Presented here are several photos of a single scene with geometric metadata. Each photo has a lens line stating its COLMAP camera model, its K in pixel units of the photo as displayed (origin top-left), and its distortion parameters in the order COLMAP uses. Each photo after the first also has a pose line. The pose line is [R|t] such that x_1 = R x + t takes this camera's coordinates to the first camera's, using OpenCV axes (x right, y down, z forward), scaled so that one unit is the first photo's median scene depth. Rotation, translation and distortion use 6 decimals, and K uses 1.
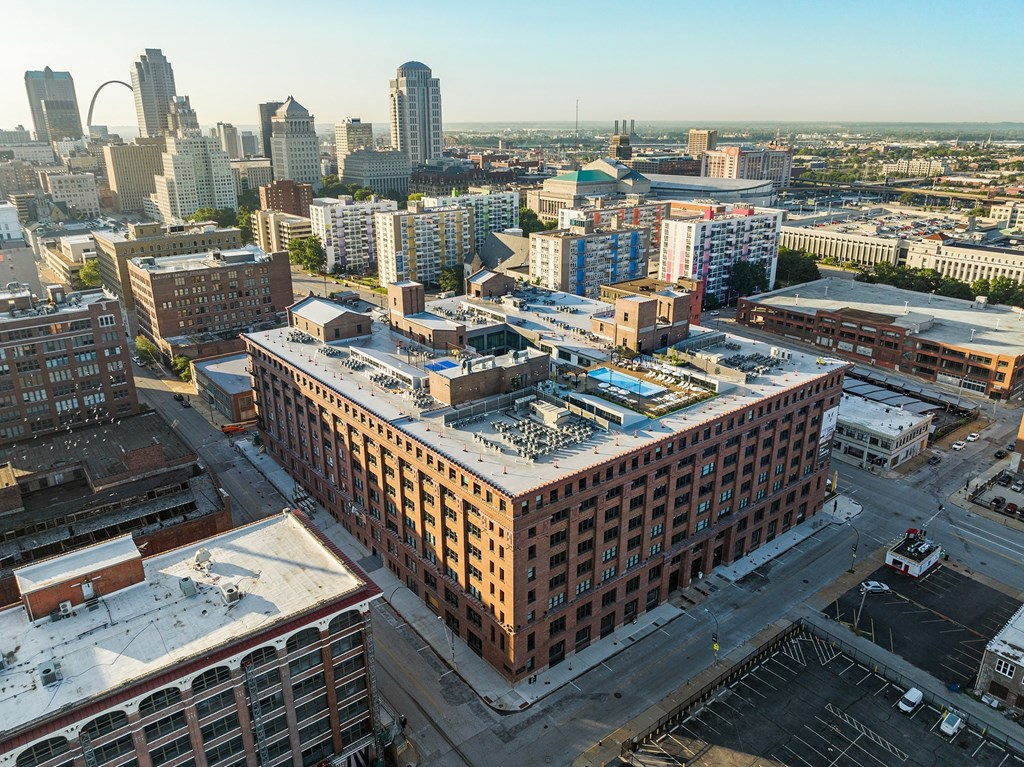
lens RADIAL K [[723.7, 0, 507.7], [0, 723.7, 387.9], [0, 0, 1]] dist [-0.033859, 0.002214]
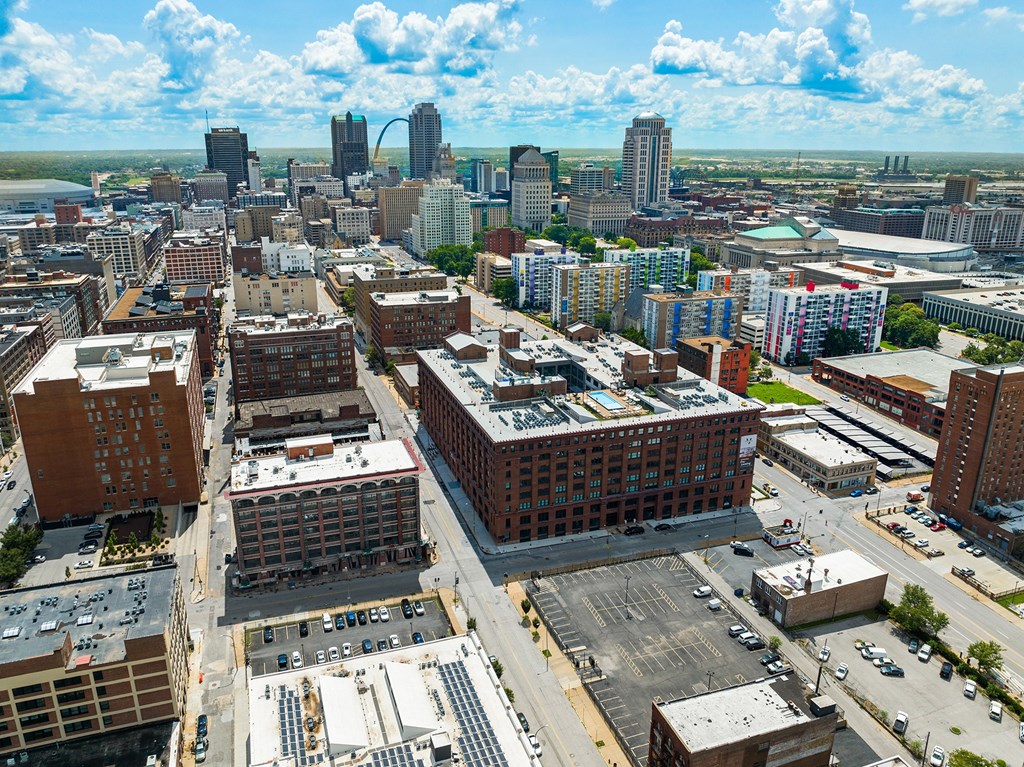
lens RADIAL K [[736.0, 0, 510.8], [0, 736.0, 388.5], [0, 0, 1]] dist [-0.033876, -0.005234]
pose [[0.944225, 0.109941, -0.310408, 0.203456], [-0.121203, 0.992479, -0.017166, 0.008283], [0.306186, 0.053831, 0.950449, -0.296911]]
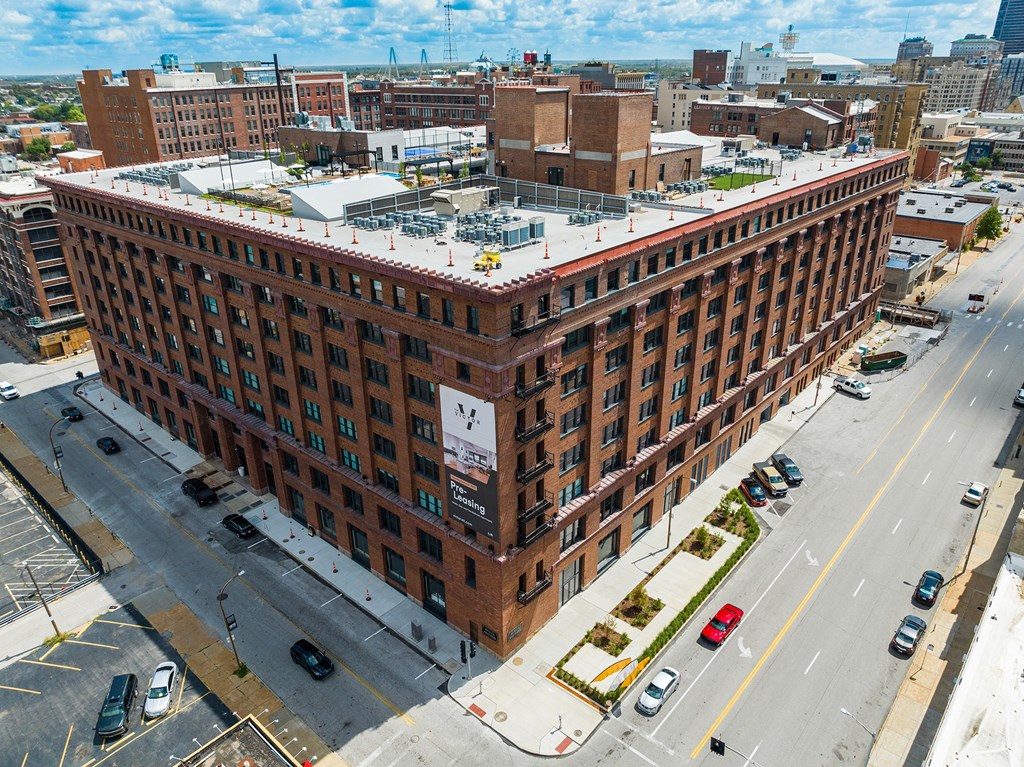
lens RADIAL K [[723.7, 0, 507.7], [0, 723.7, 387.9], [0, 0, 1]] dist [-0.033859, 0.002214]
pose [[0.179992, 0.415837, -0.891450, 0.358086], [-0.328441, 0.879647, 0.344016, -0.049450], [0.927216, 0.230868, 0.294907, 0.415499]]
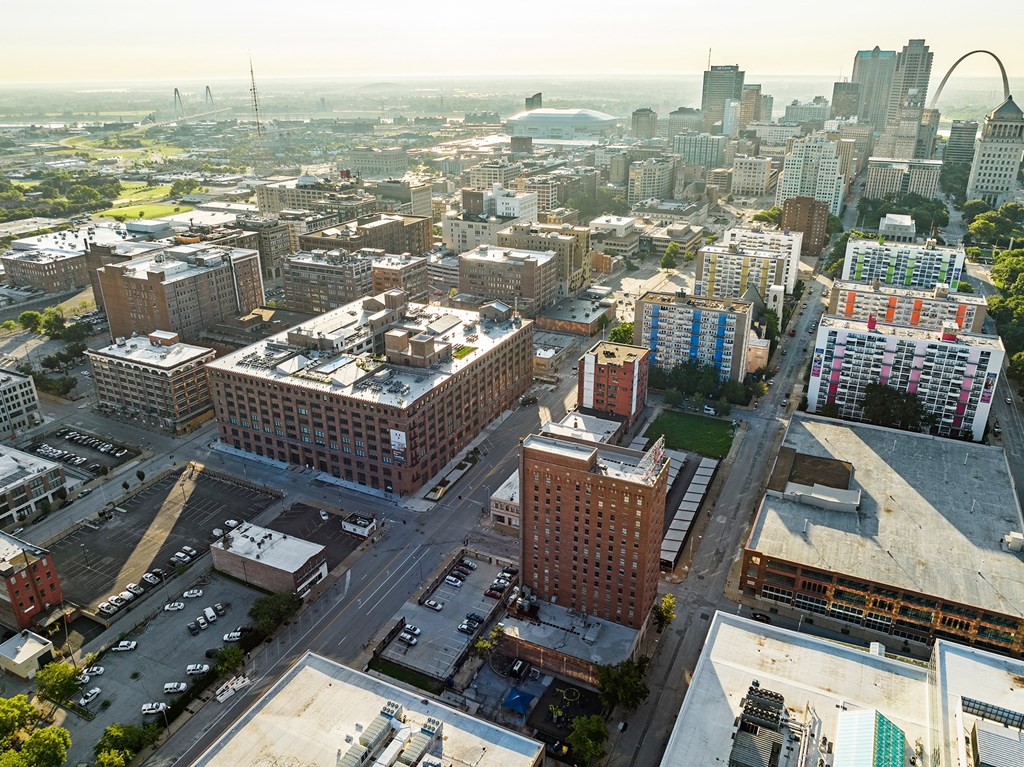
lens RADIAL K [[736.0, 0, 510.8], [0, 736.0, 388.5], [0, 0, 1]] dist [-0.033876, -0.005234]
pose [[0.437451, 0.359240, -0.824368, 0.855455], [-0.311803, 0.920459, 0.235656, -0.237877], [0.843455, 0.153952, 0.514668, 0.163273]]
